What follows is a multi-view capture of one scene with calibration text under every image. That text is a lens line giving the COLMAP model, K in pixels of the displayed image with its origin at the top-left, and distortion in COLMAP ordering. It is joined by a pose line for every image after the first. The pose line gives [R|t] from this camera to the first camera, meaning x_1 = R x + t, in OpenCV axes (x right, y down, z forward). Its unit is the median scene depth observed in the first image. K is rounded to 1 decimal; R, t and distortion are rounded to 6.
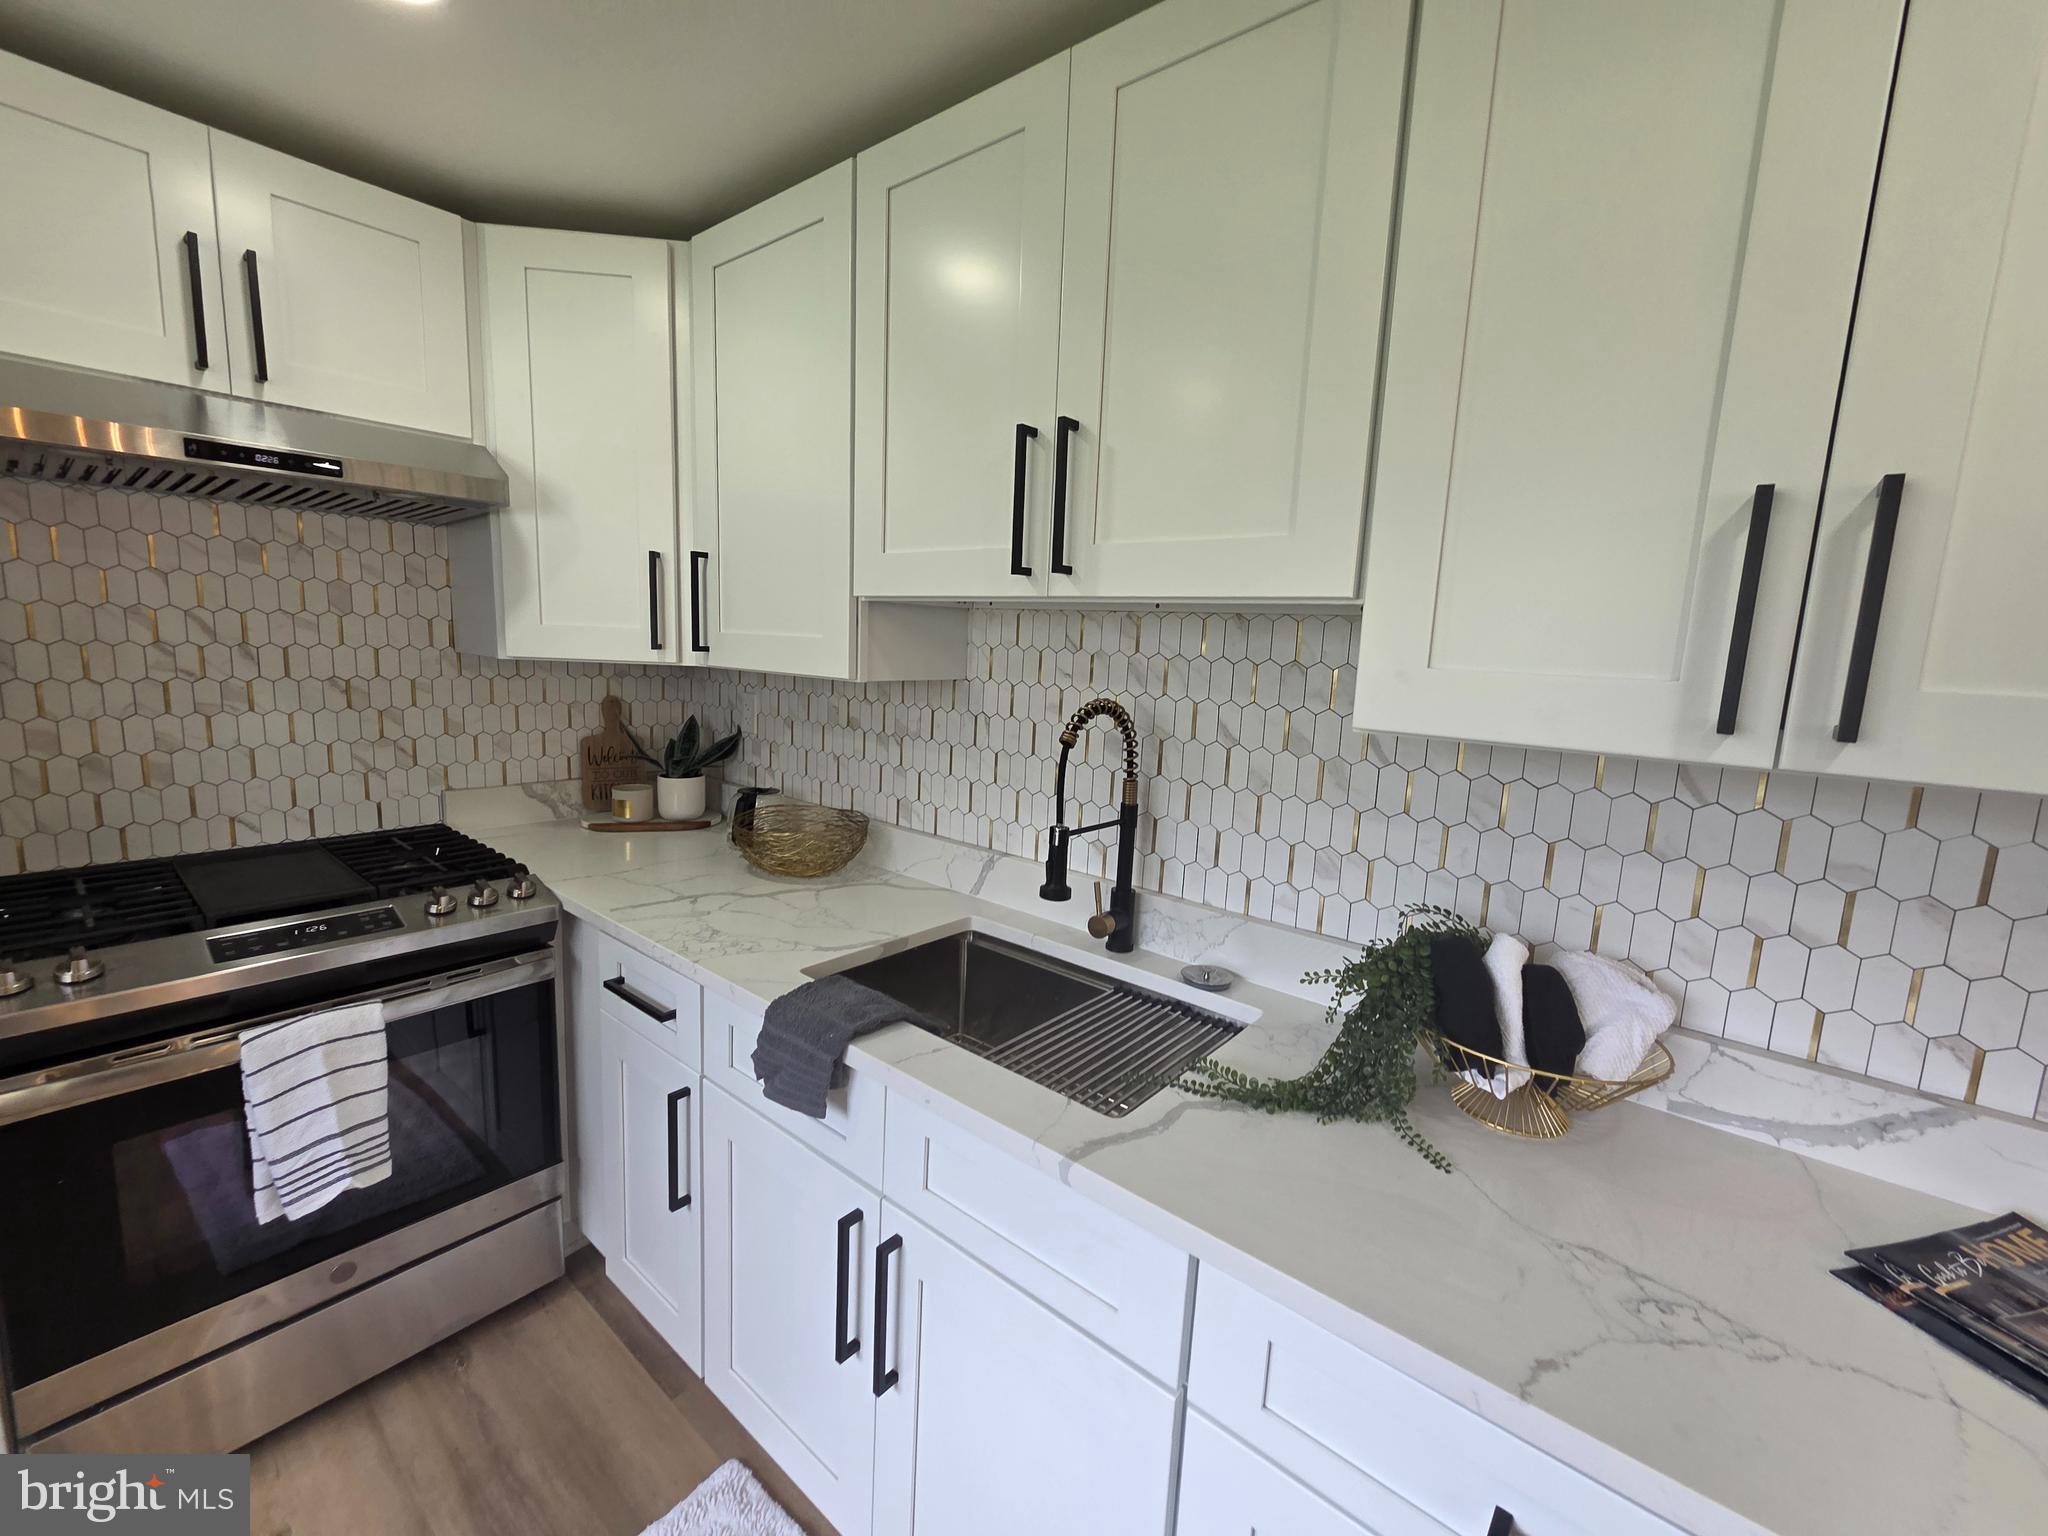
lens RADIAL K [[837.5, 0, 1023.0], [0, 837.5, 761.5], [0, 0, 1]] dist [0.004302, -0.001261]
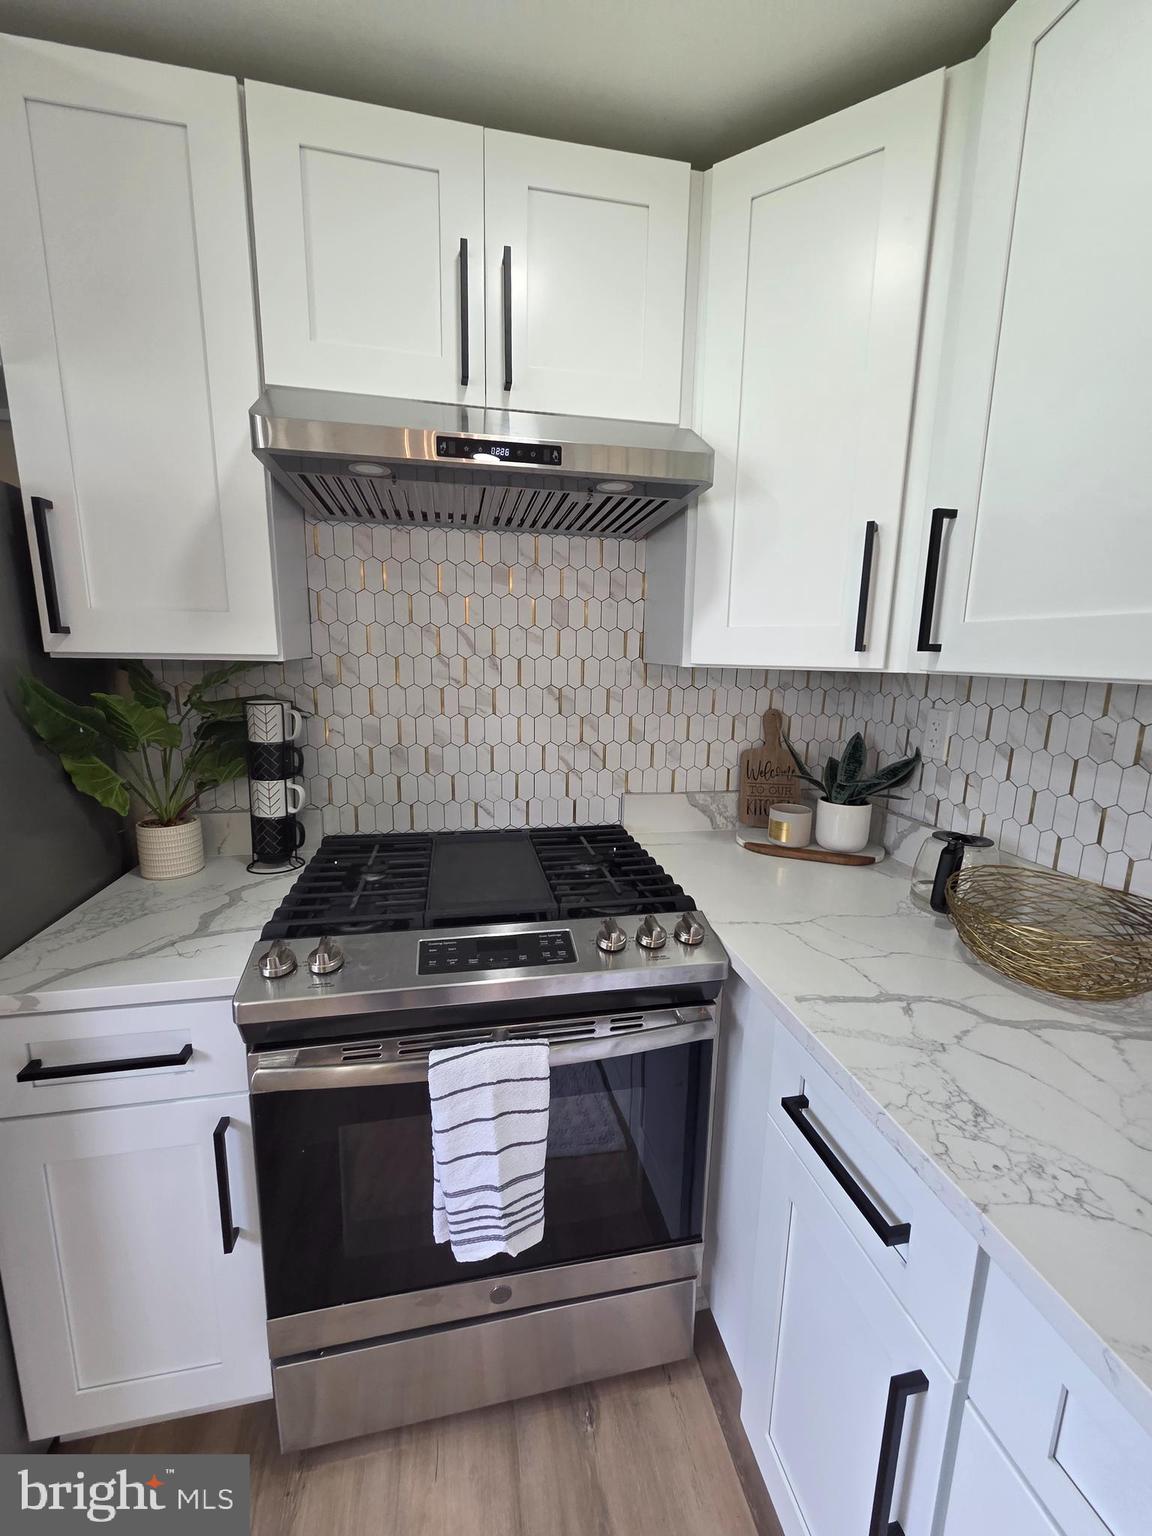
lens RADIAL K [[628.1, 0, 582.3], [0, 628.1, 769.4], [0, 0, 1]] dist [0.004302, -0.001261]
pose [[0.781126, 0.086759, -0.618316, -0.306540], [-0.076155, 0.996144, 0.043567, -0.034227], [0.619711, 0.013057, 0.784721, 0.434592]]
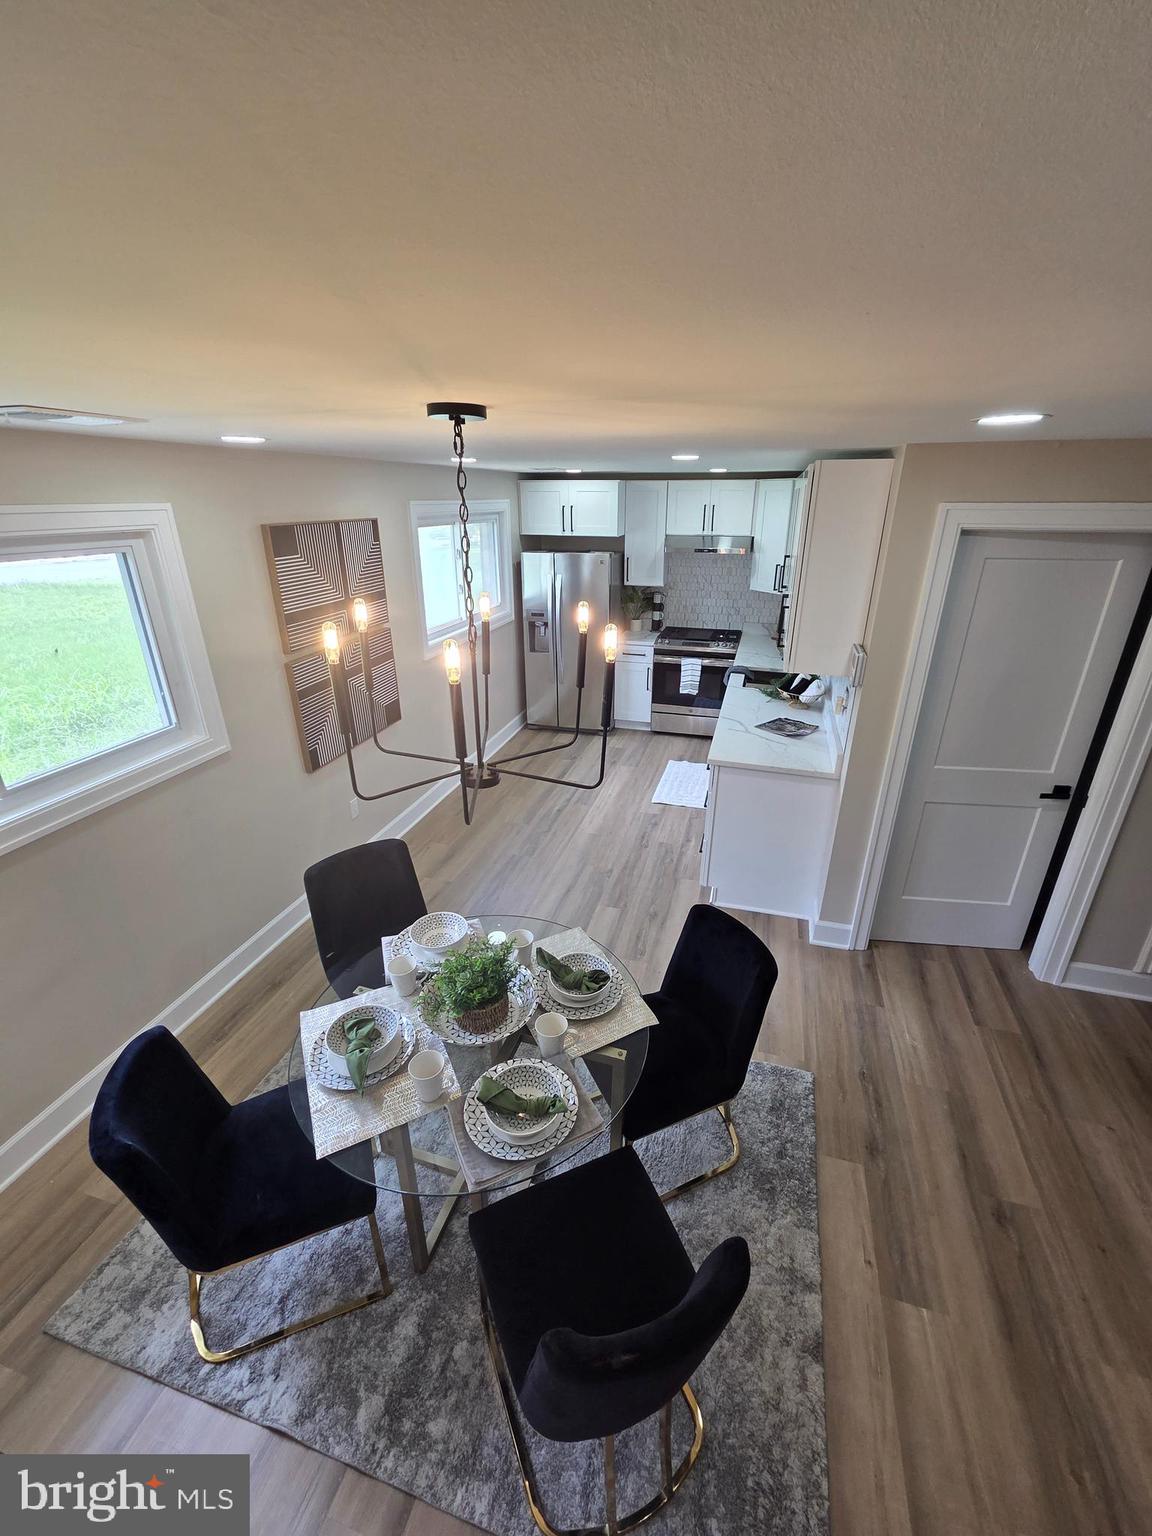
lens RADIAL K [[628.1, 0, 583.3], [0, 628.1, 765.4], [0, 0, 1]] dist [0.004302, -0.001261]
pose [[0.397472, 0.319689, -0.860125, 2.227127], [-0.114817, 0.947309, 0.299036, -0.153763], [0.910403, -0.020101, 0.413234, -1.151962]]
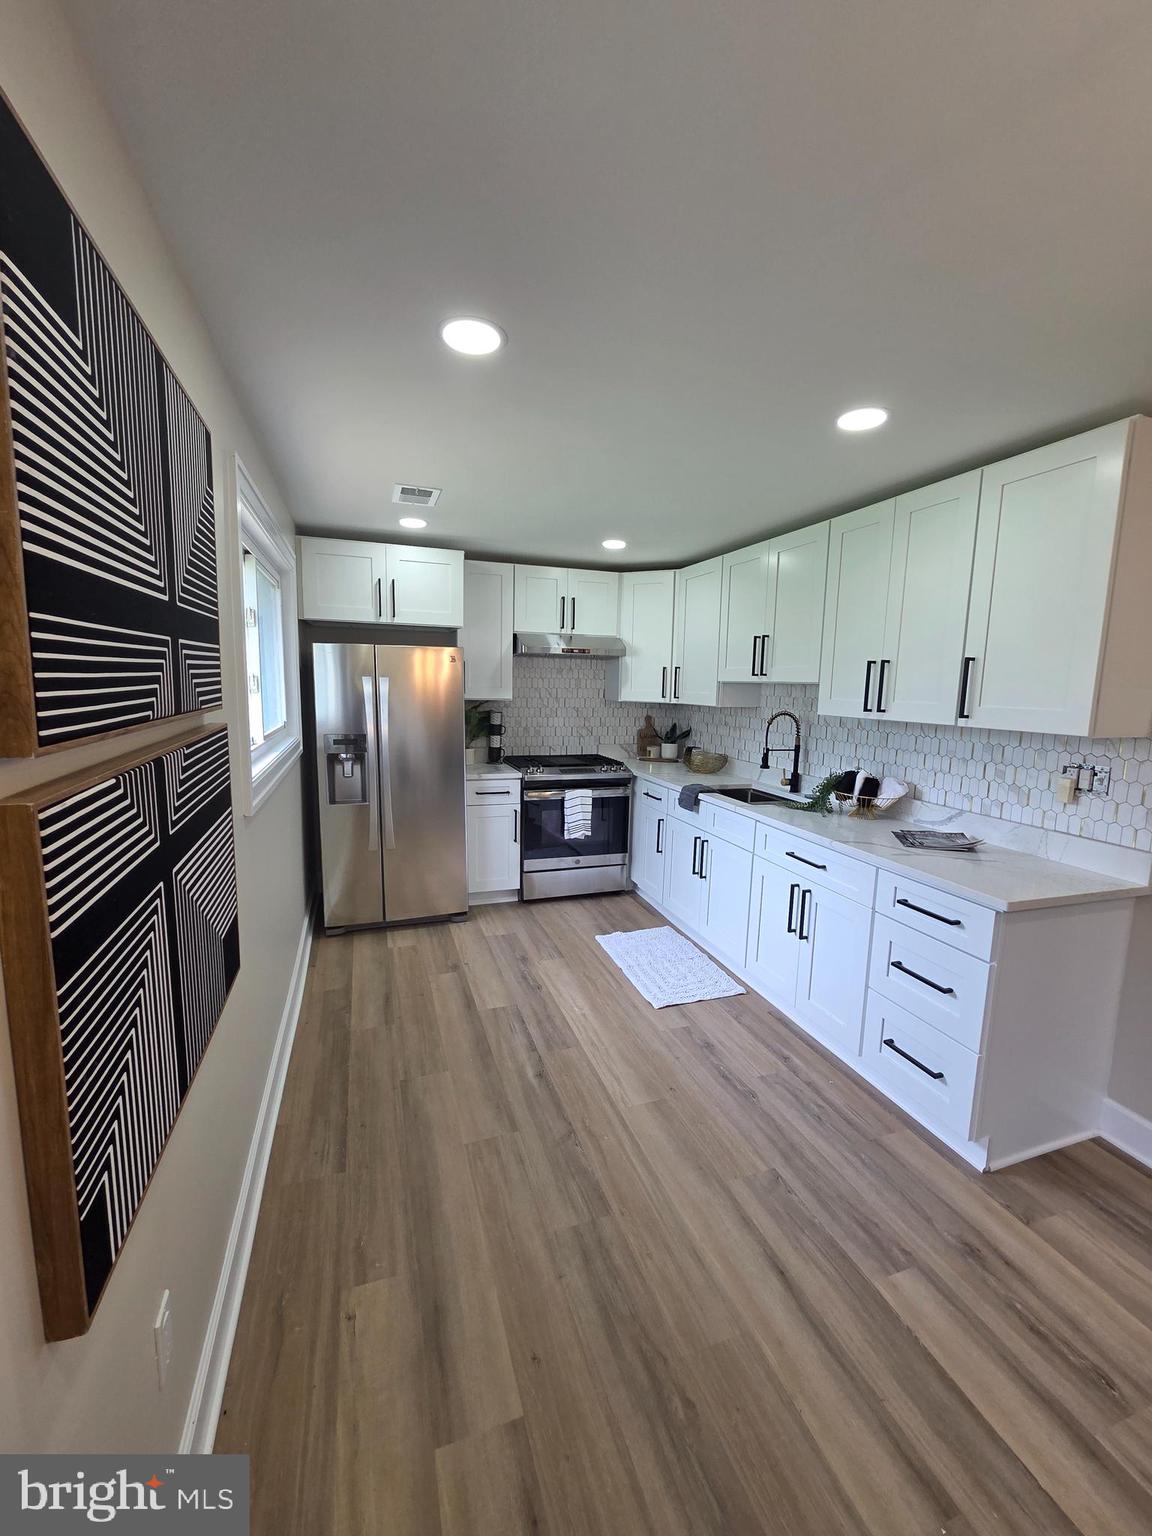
lens RADIAL K [[628.1, 0, 582.8], [0, 628.1, 770.4], [0, 0, 1]] dist [0.004302, -0.001261]
pose [[0.853903, 0.049786, -0.518046, 0.610476], [-0.061020, 0.998126, -0.004658, 0.189605], [0.516843, 0.035589, 0.855340, -1.316748]]
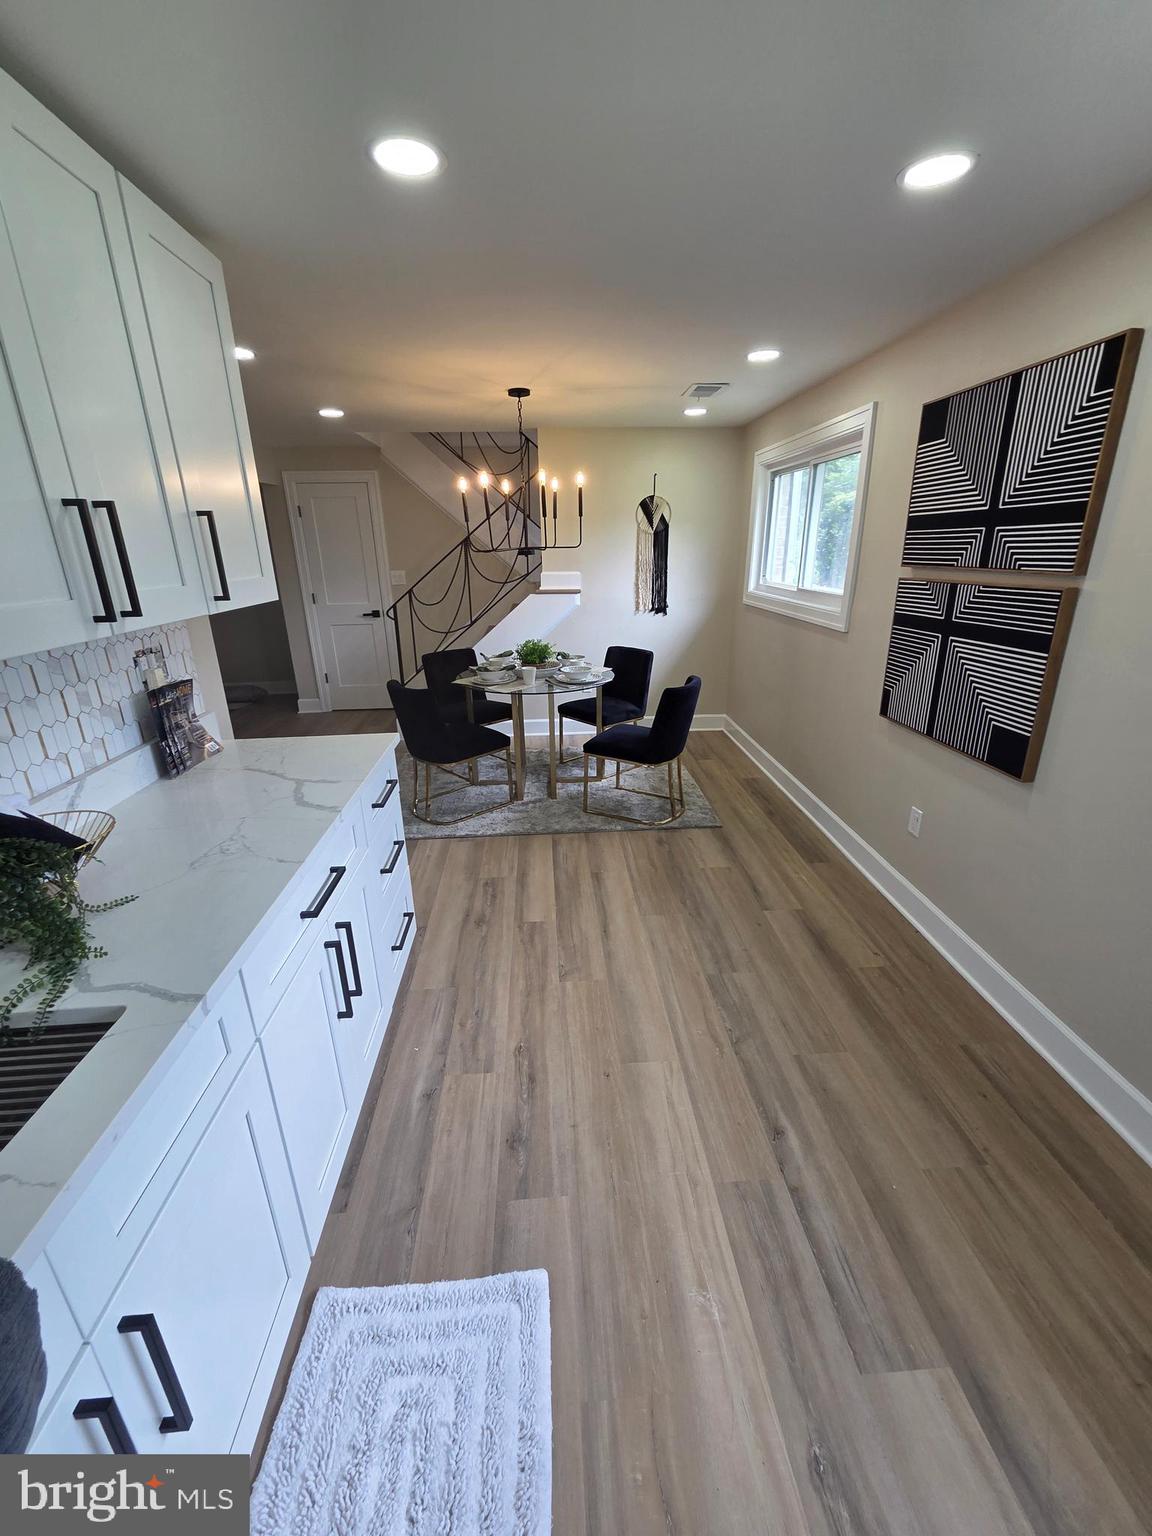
lens RADIAL K [[628.1, 0, 581.6], [0, 628.1, 767.3], [0, 0, 1]] dist [0.004302, -0.001261]
pose [[-0.685273, -0.276582, 0.673724, -0.524454], [0.087763, 0.886978, 0.453397, -0.149141], [-0.722979, 0.369828, -0.583548, 0.553828]]
